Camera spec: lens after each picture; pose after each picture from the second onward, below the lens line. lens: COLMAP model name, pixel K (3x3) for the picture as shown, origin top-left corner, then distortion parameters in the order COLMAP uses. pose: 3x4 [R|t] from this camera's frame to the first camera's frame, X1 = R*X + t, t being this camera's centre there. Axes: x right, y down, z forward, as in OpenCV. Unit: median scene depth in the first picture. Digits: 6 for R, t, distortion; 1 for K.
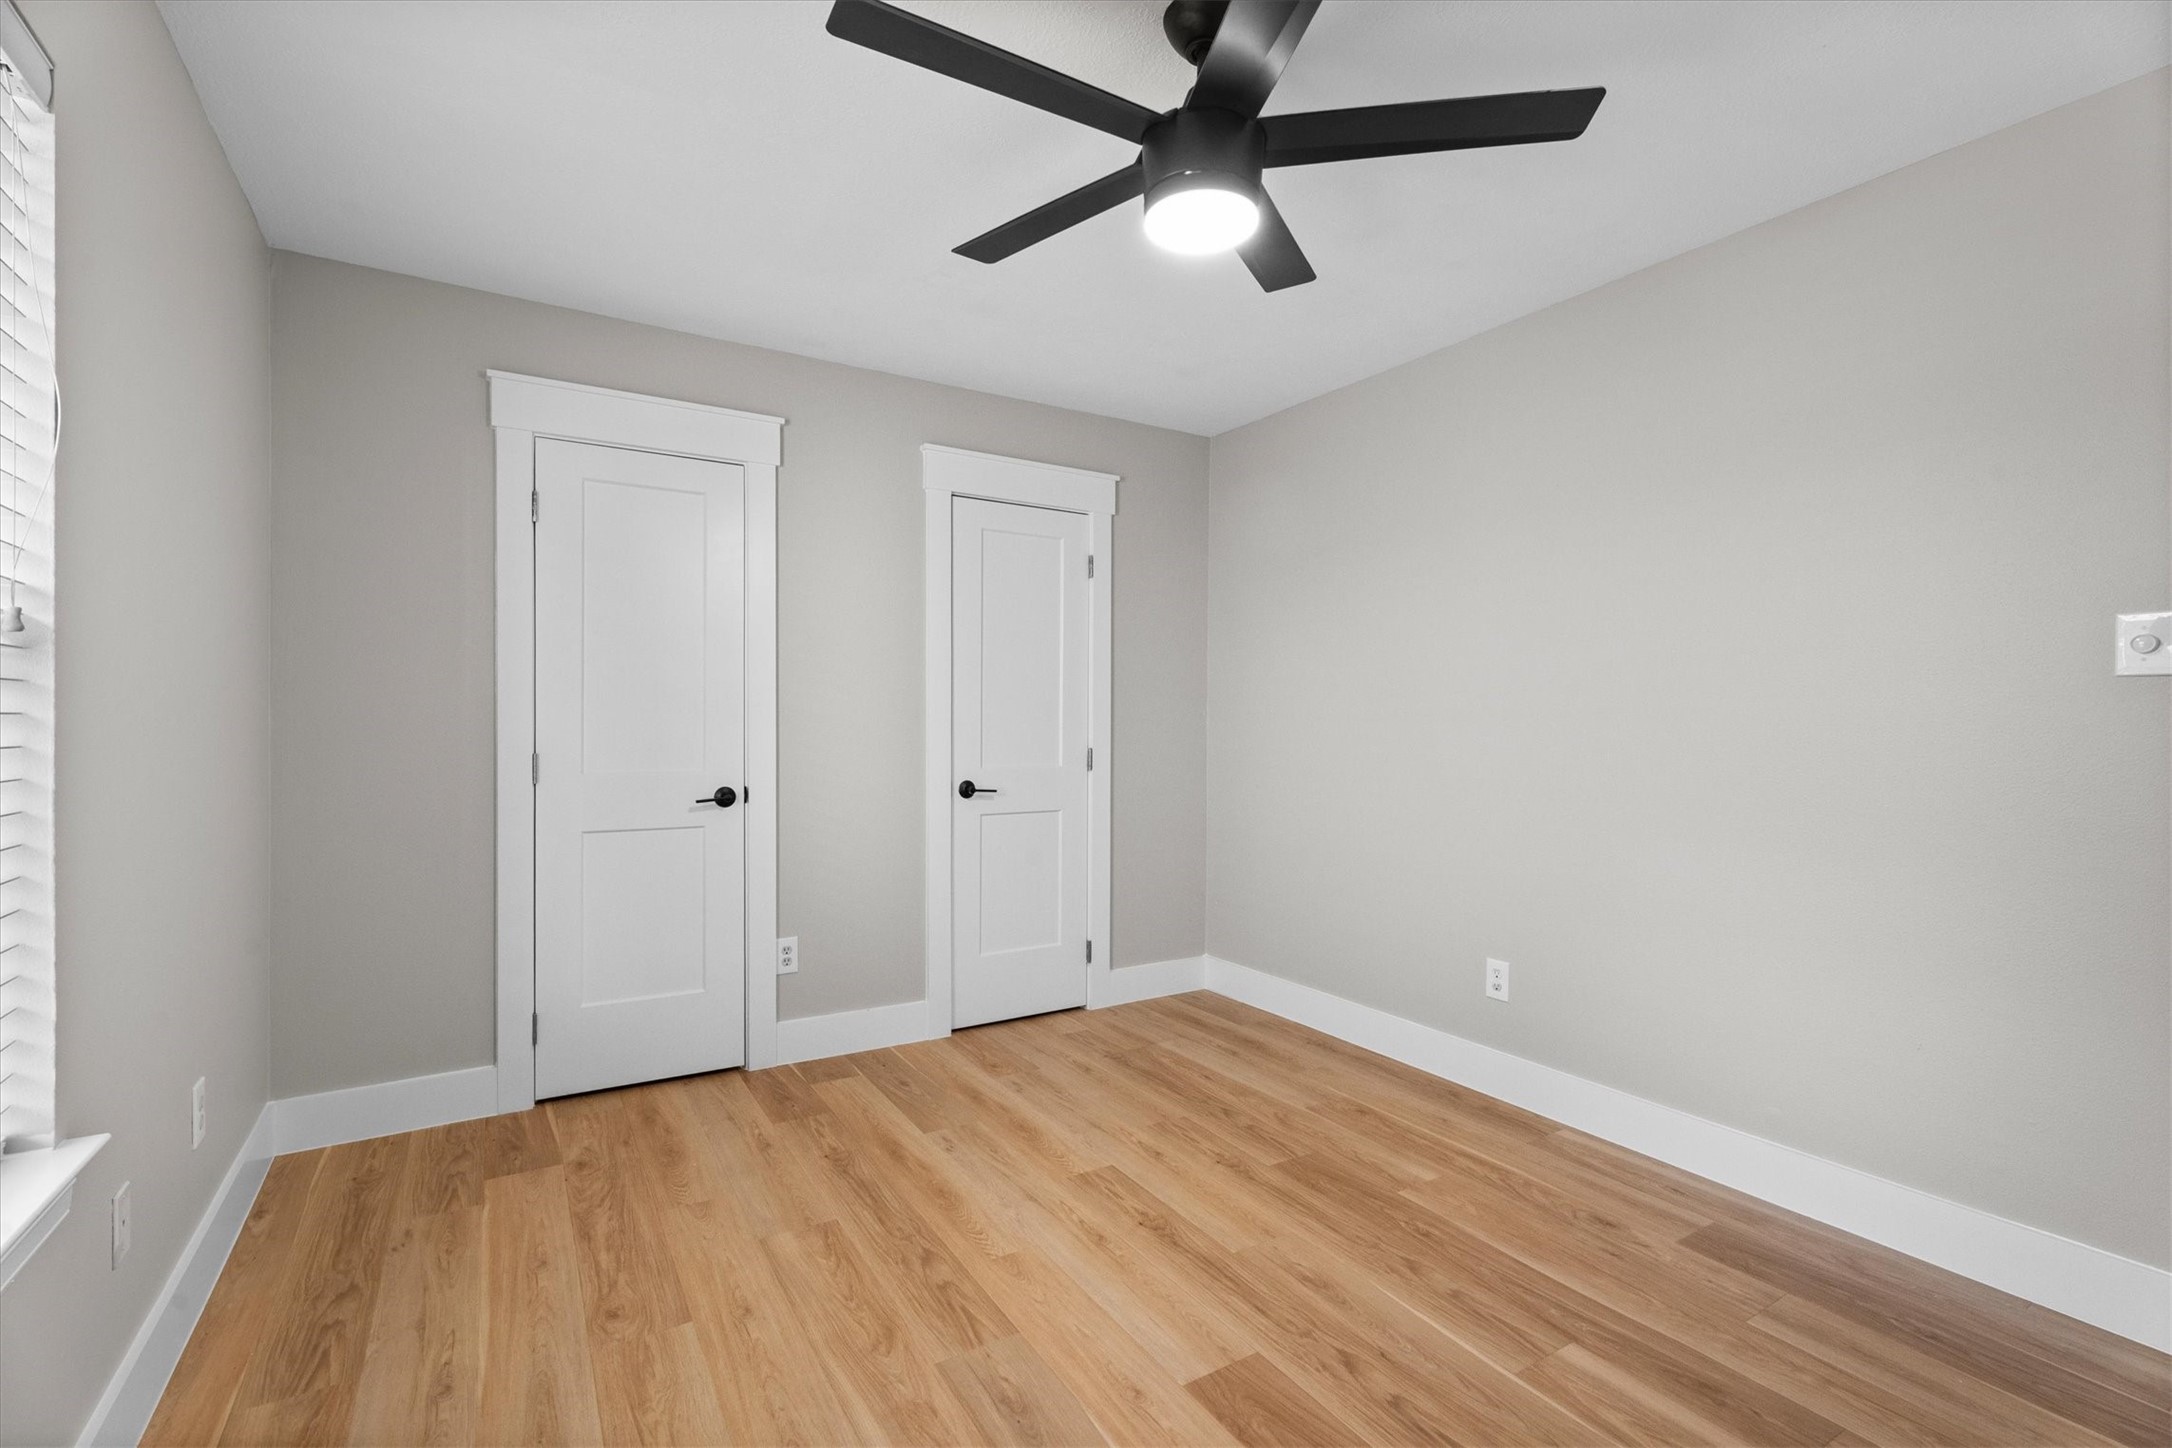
lens RADIAL K [[963.6, 0, 1081.4], [0, 963.6, 723.7], [0, 0, 1]] dist [-0.001151, -0.000791]
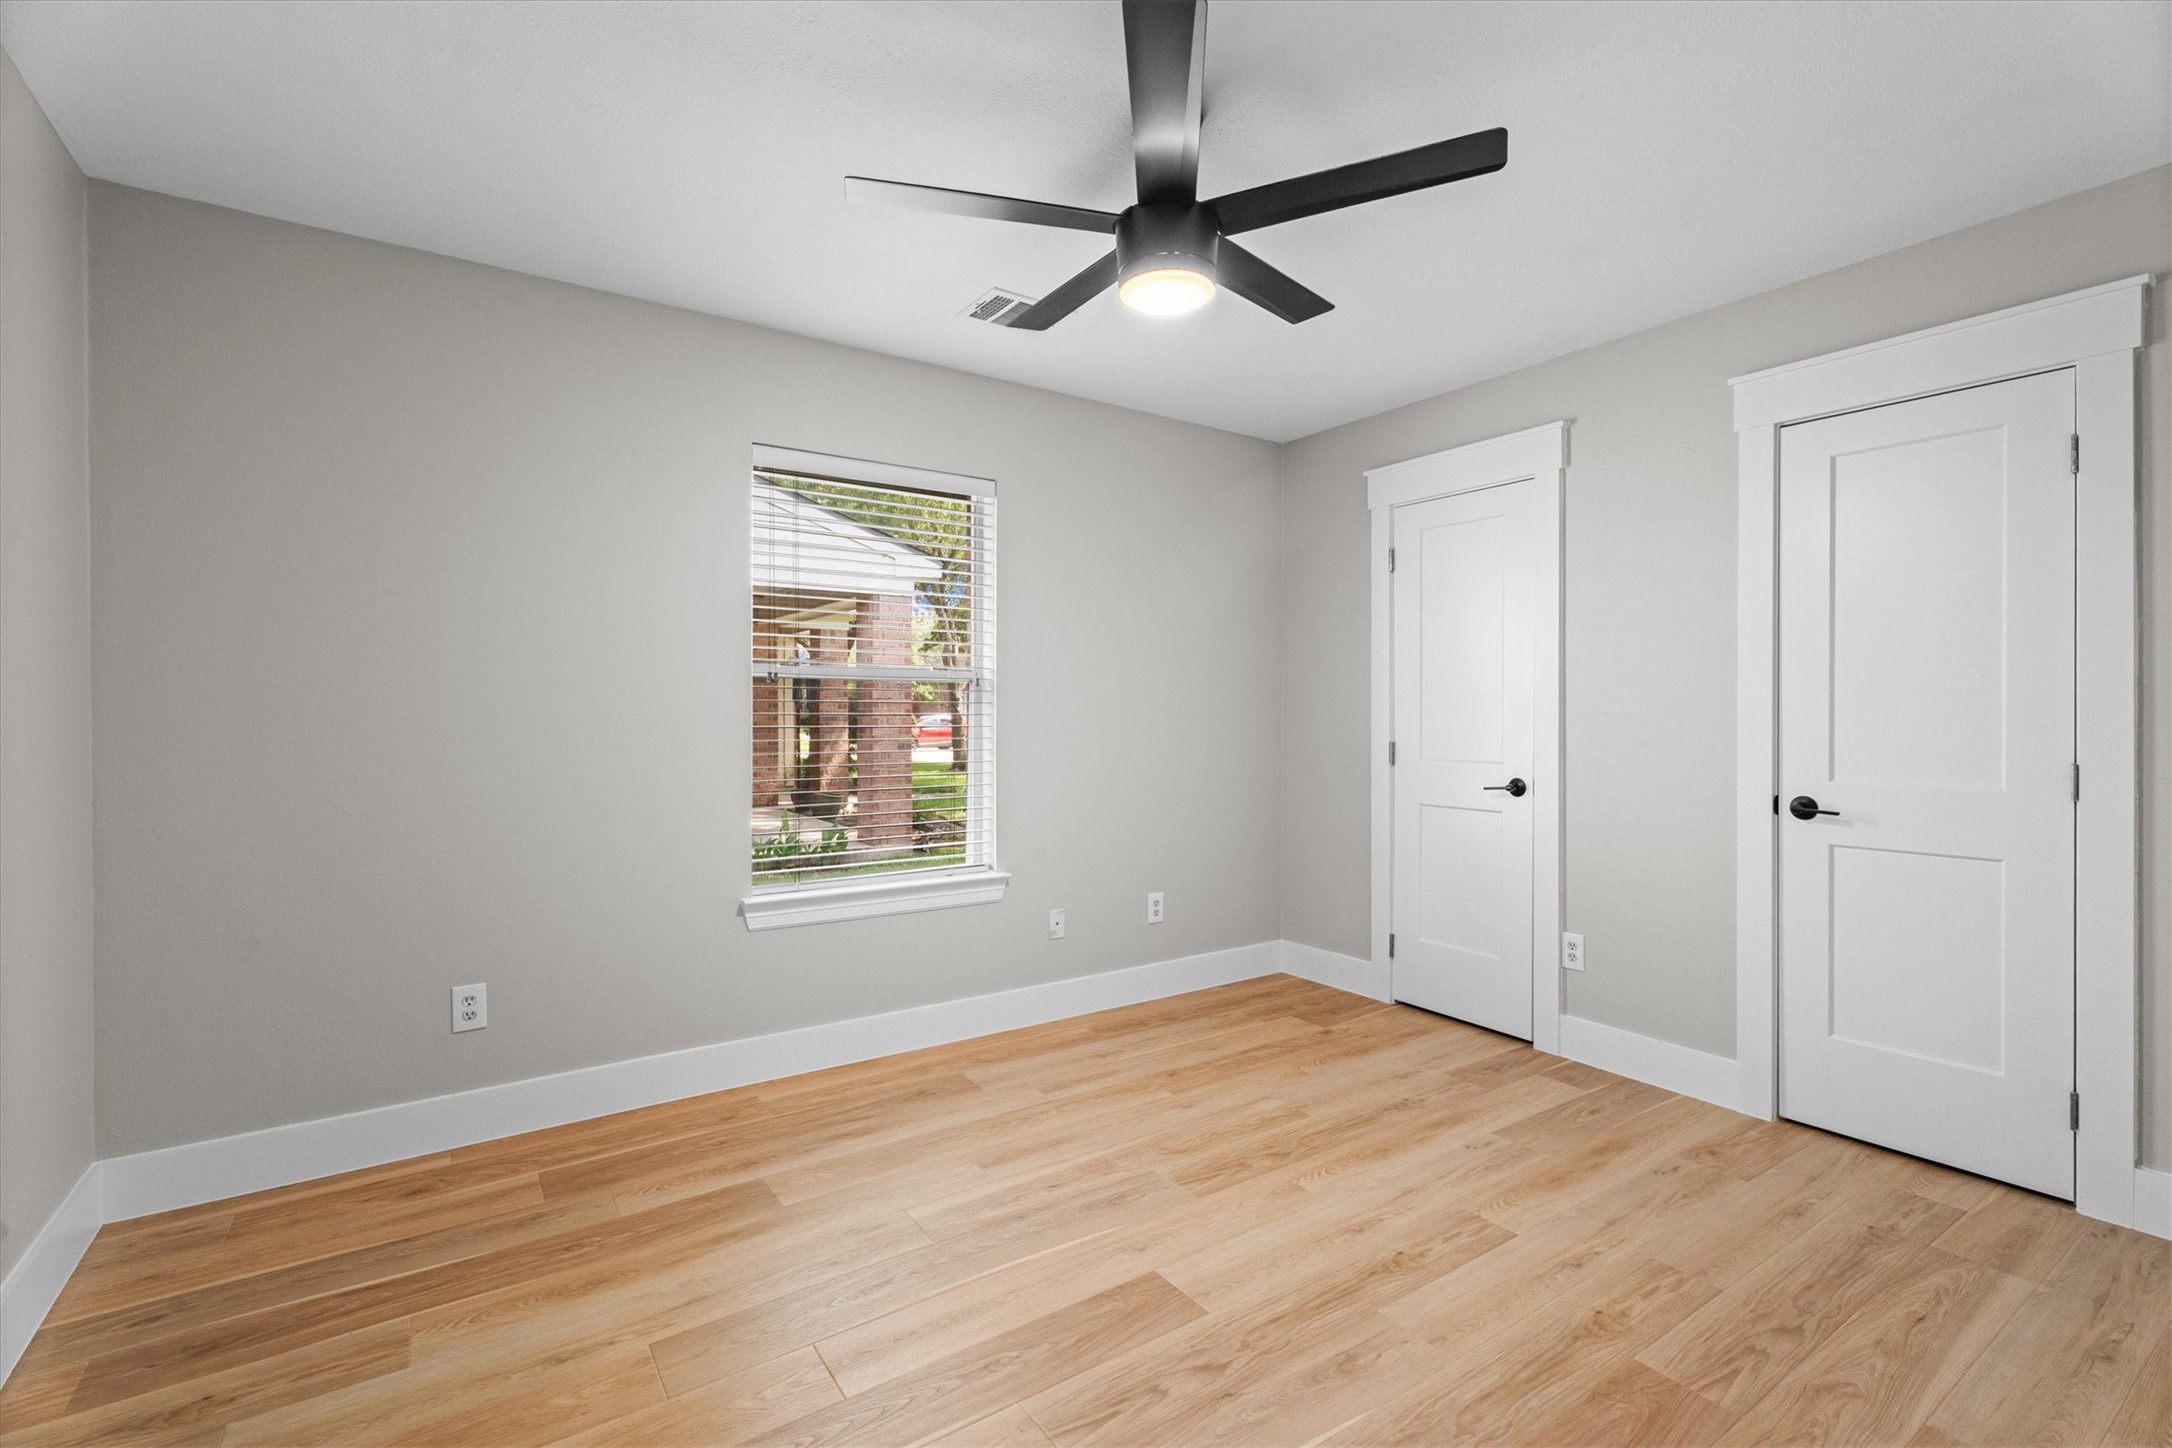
lens RADIAL K [[963.6, 0, 1079.4], [0, 963.6, 722.3], [0, 0, 1]] dist [-0.001151, -0.000791]
pose [[0.047881, 0.006280, -0.998833, 0.862393], [-0.004011, 0.999973, 0.006095, -0.003446], [0.998845, 0.003715, 0.047905, 0.561403]]
